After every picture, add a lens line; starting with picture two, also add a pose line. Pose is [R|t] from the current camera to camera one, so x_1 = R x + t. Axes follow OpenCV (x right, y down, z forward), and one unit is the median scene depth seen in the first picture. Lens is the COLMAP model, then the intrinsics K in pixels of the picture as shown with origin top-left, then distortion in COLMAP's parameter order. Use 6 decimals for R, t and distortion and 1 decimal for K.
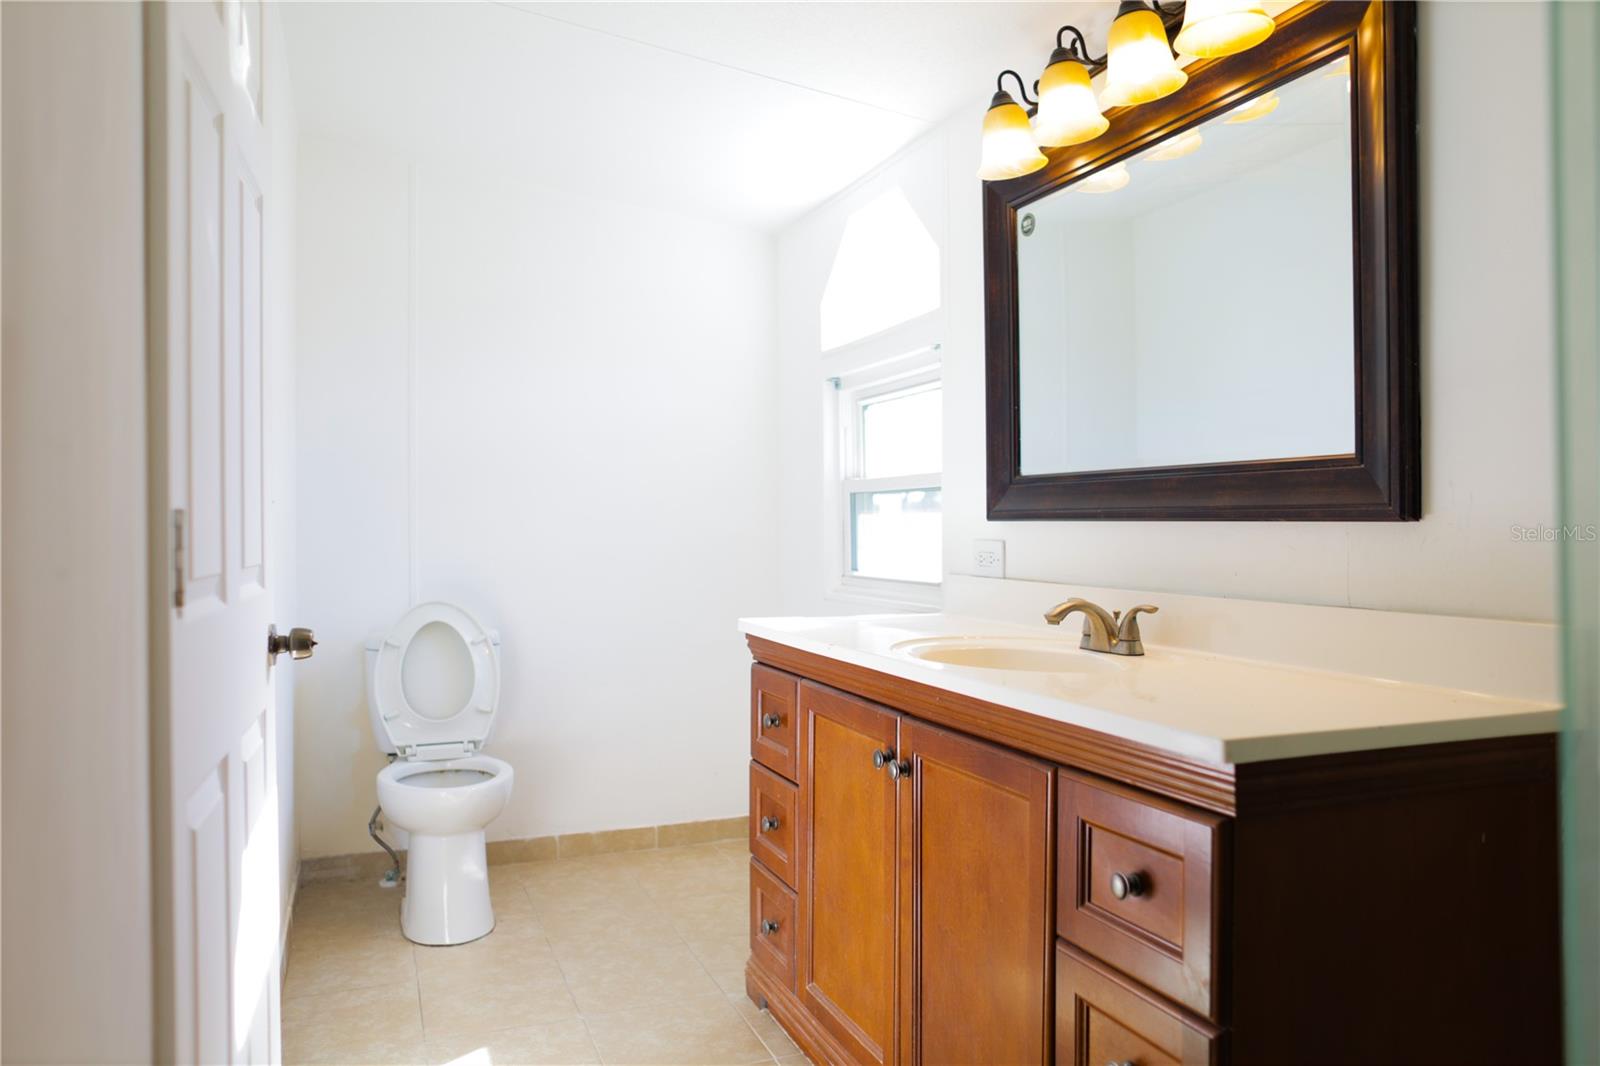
lens RADIAL K [[1090.7, 0, 795.1], [0, 1090.7, 528.9], [0, 0, 1]] dist [-0.076799, 0.071179]
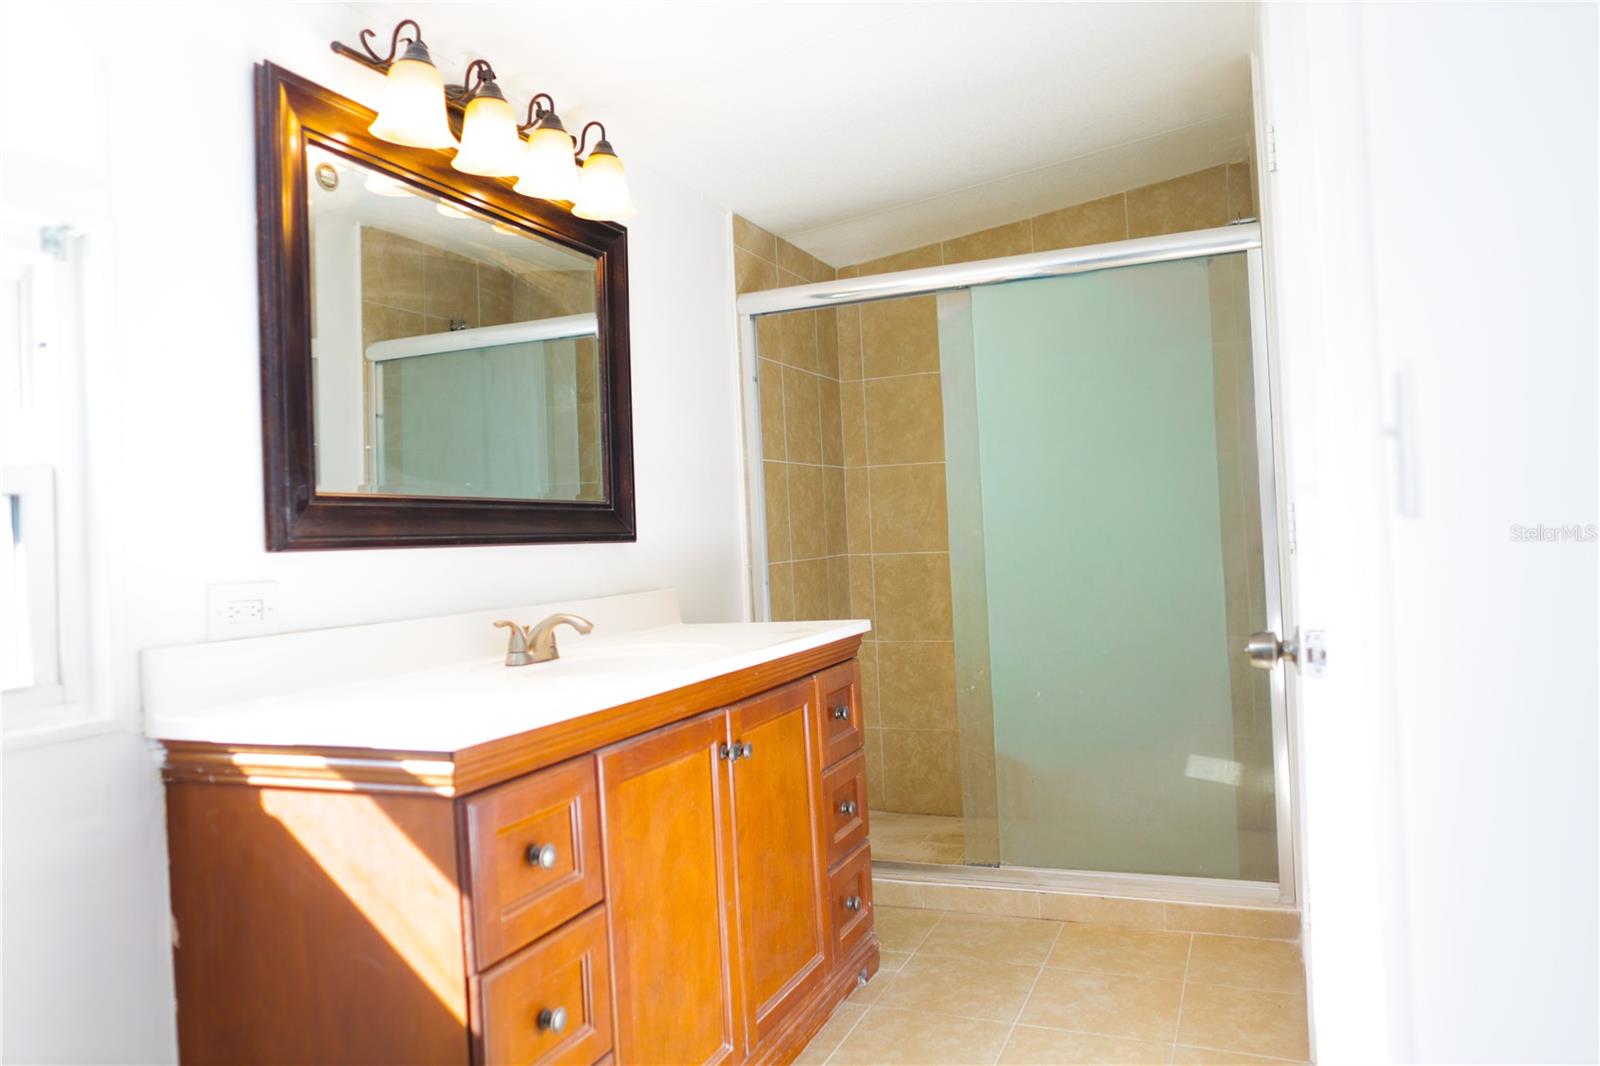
lens RADIAL K [[1090.7, 0, 795.1], [0, 1090.7, 528.9], [0, 0, 1]] dist [-0.076799, 0.071179]
pose [[-0.718834, 0.031726, 0.694457, -0.669937], [0.038832, 0.999231, -0.005454, -0.006755], [-0.694096, 0.023047, -0.719514, 1.571861]]
